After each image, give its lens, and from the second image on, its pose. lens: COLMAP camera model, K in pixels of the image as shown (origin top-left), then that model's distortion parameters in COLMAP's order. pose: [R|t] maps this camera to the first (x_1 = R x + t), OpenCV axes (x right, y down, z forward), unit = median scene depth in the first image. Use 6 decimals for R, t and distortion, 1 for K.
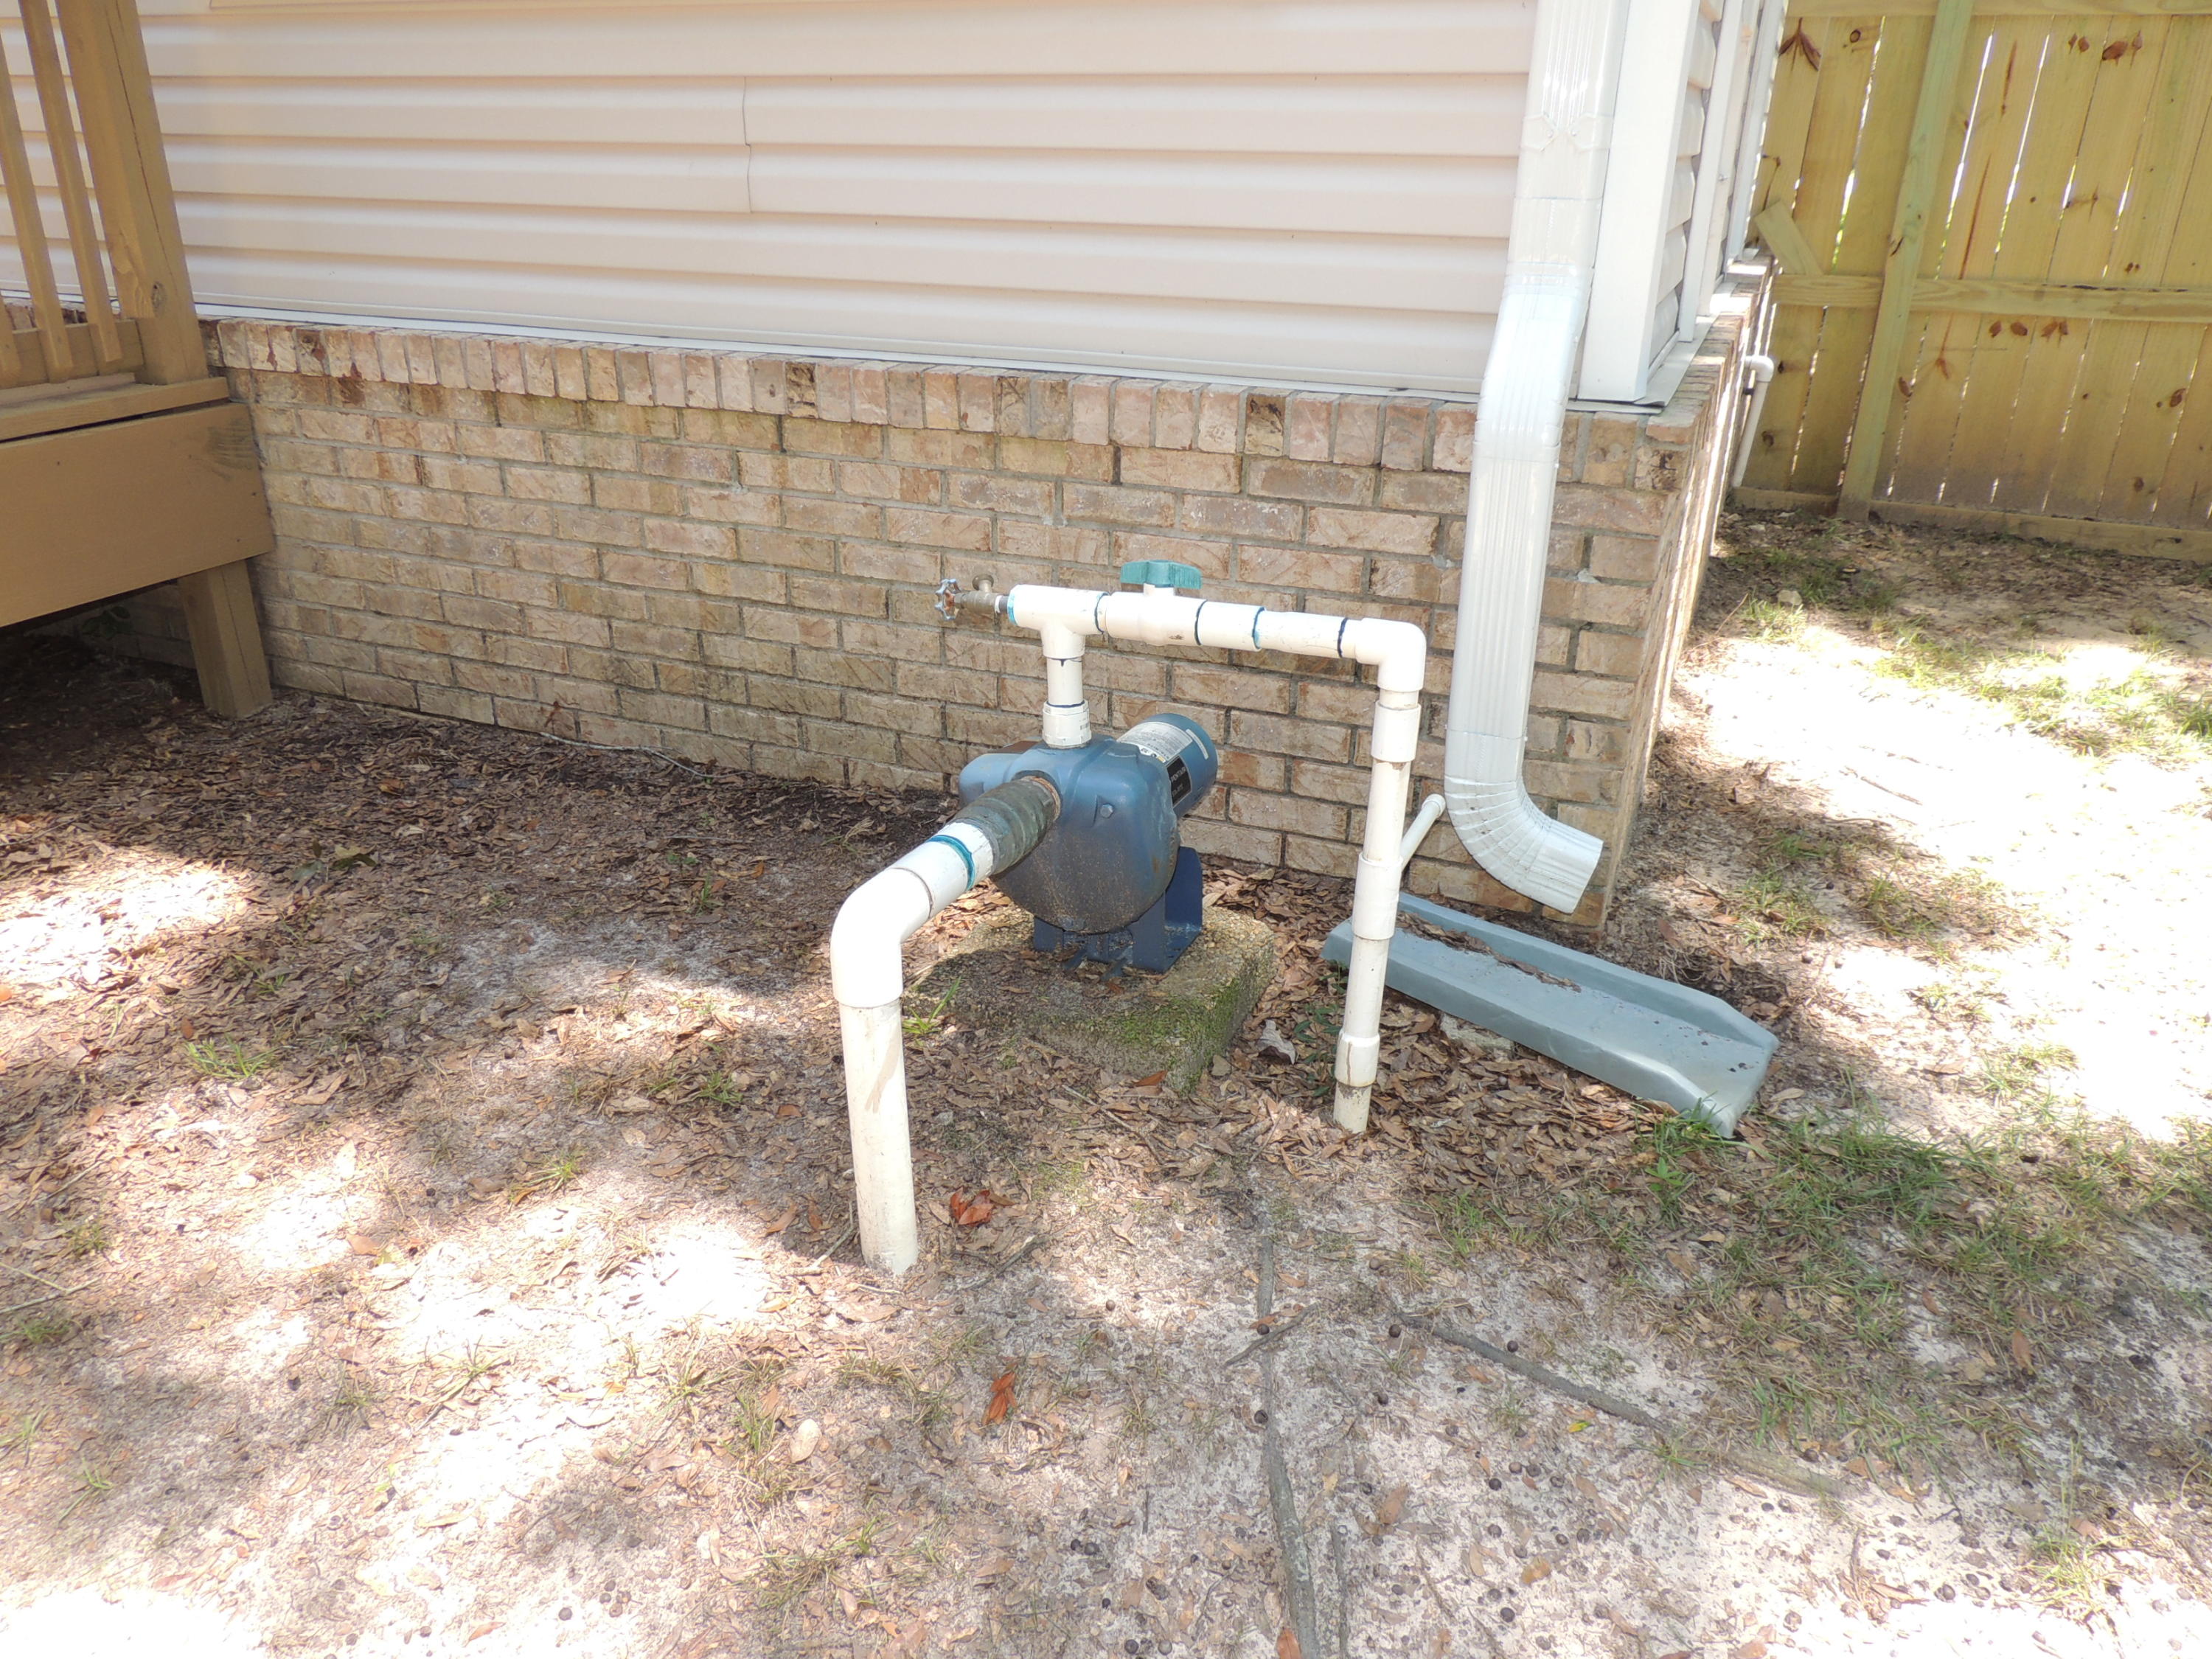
lens RADIAL K [[1597.1, 0, 1108.0], [0, 1597.1, 830.7], [0, 0, 1]] dist [-0.007769, 0.004252]
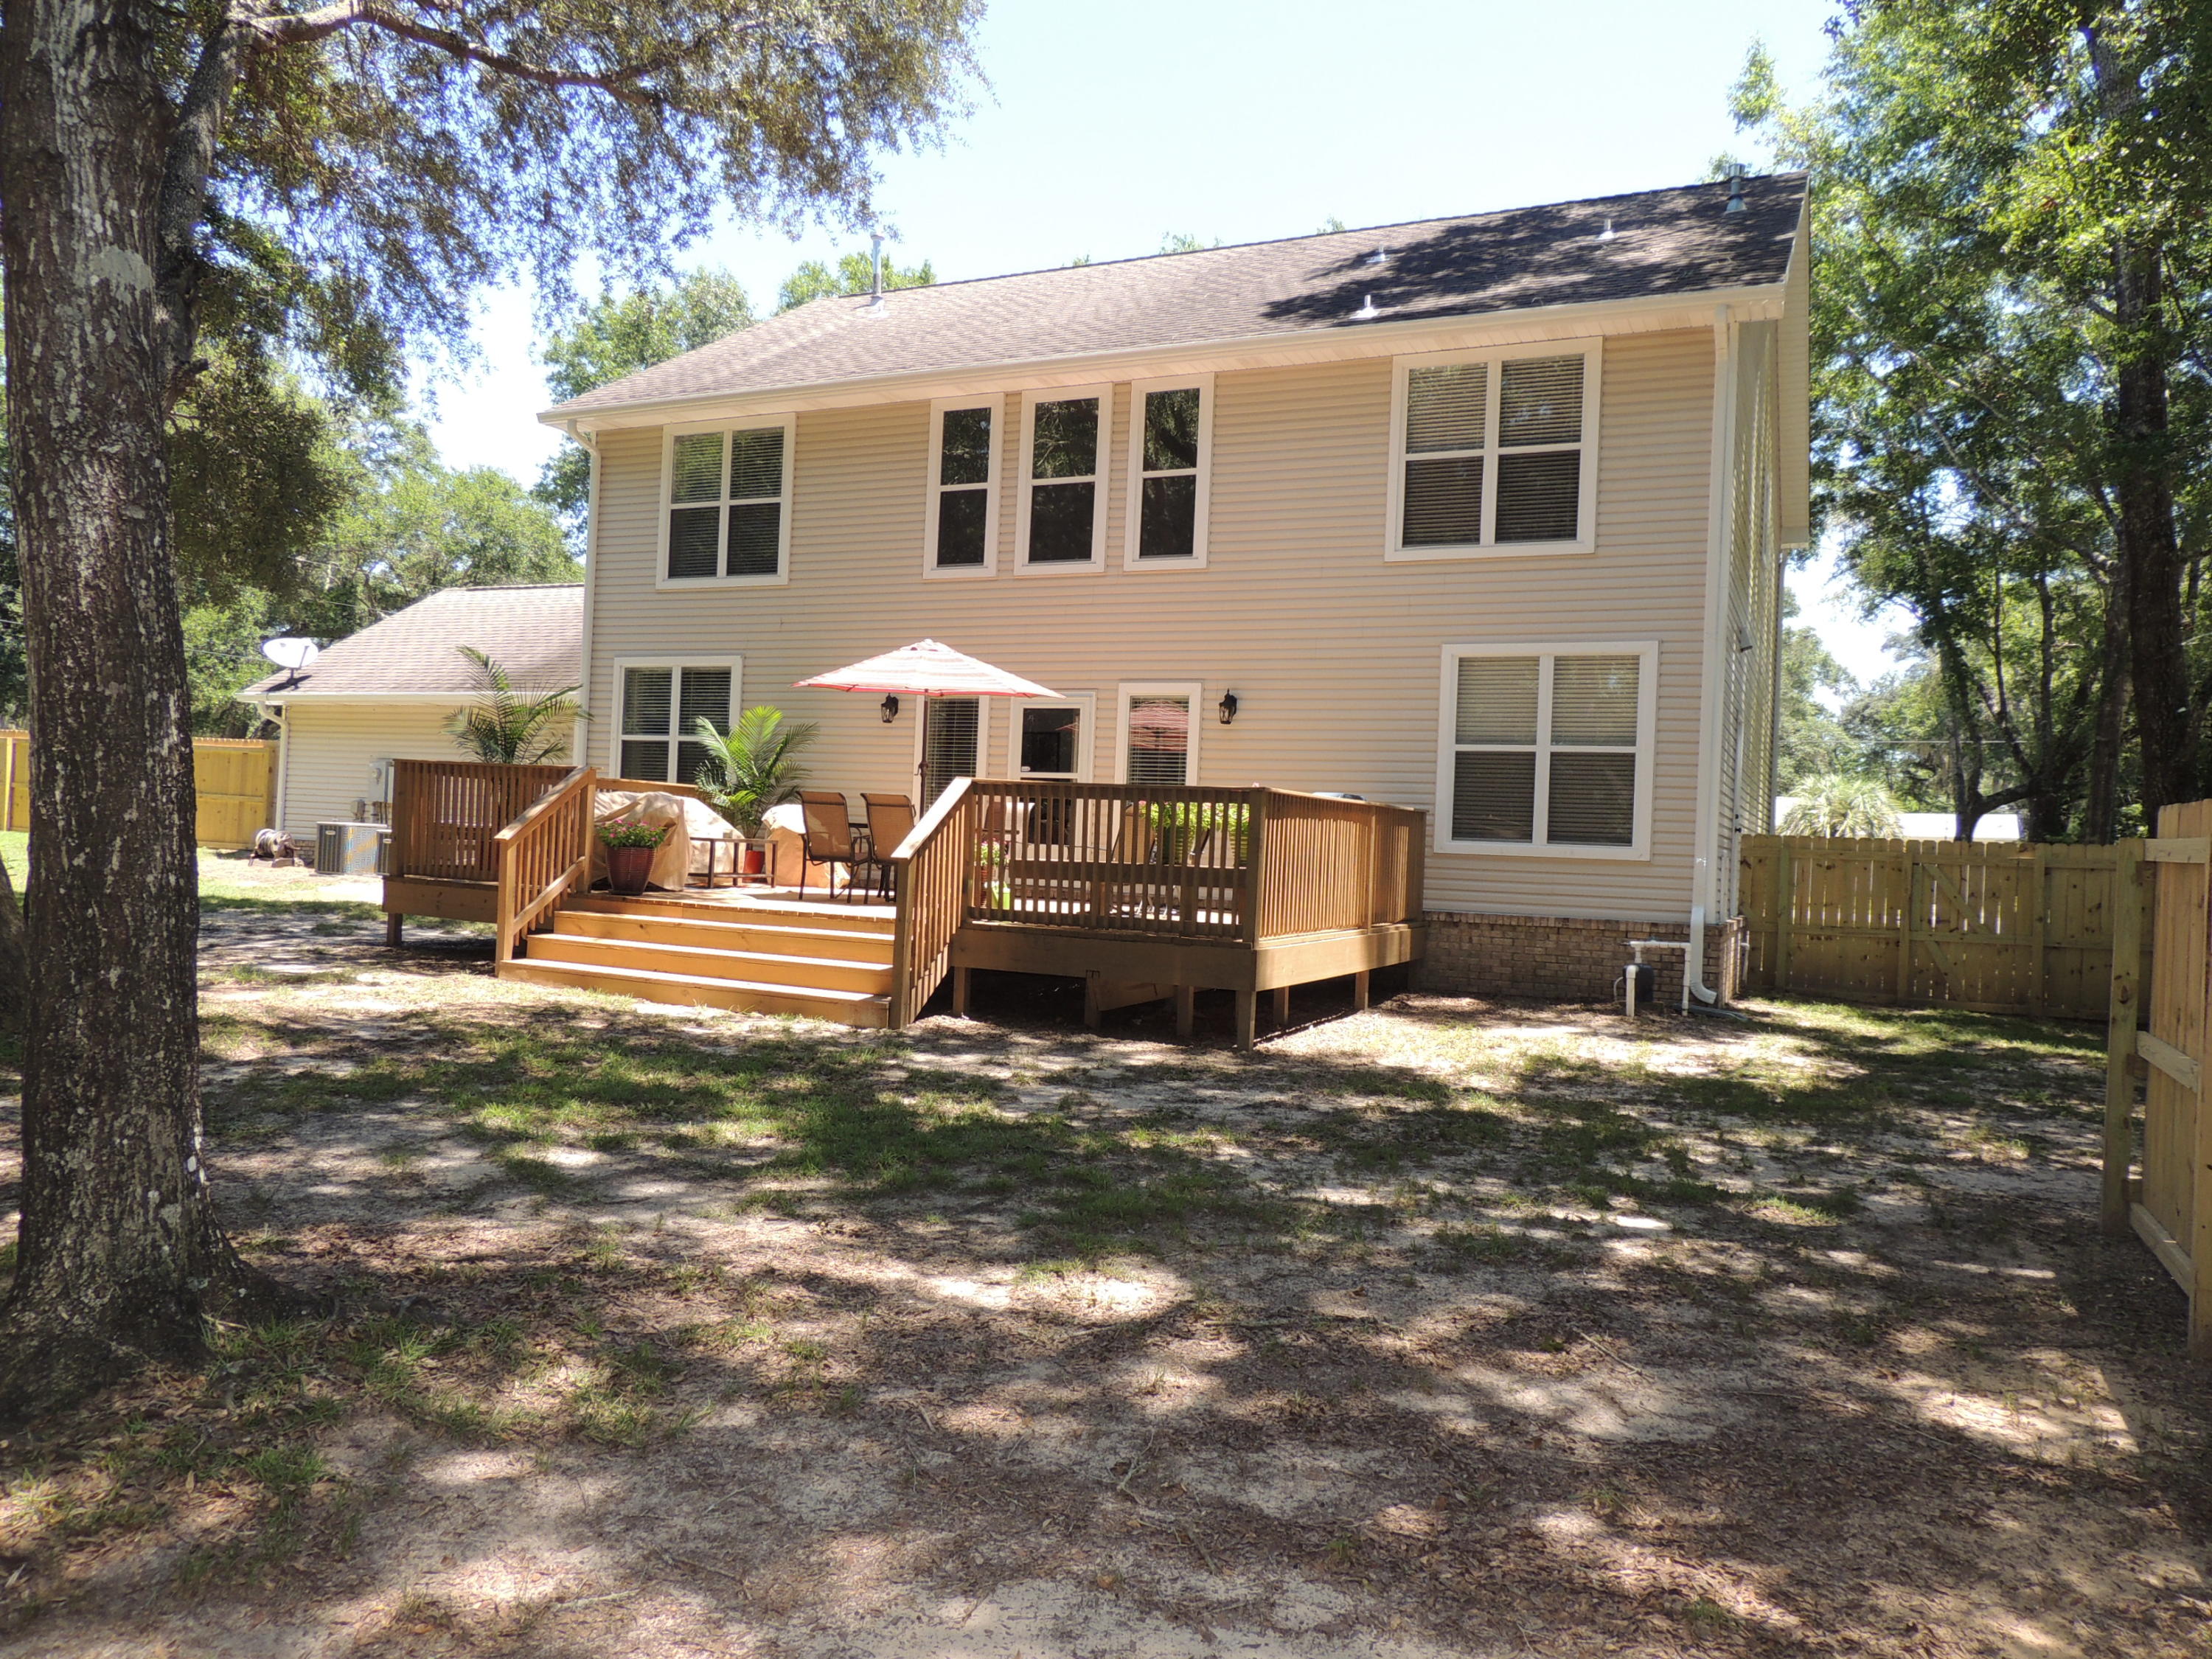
lens RADIAL K [[1597.1, 0, 1108.2], [0, 1597.1, 824.6], [0, 0, 1]] dist [-0.007769, 0.004252]
pose [[0.998229, 0.021414, -0.055492, -1.519780], [-0.042109, 0.913331, -0.405035, 1.788040], [0.042009, 0.406654, 0.912616, -4.431474]]
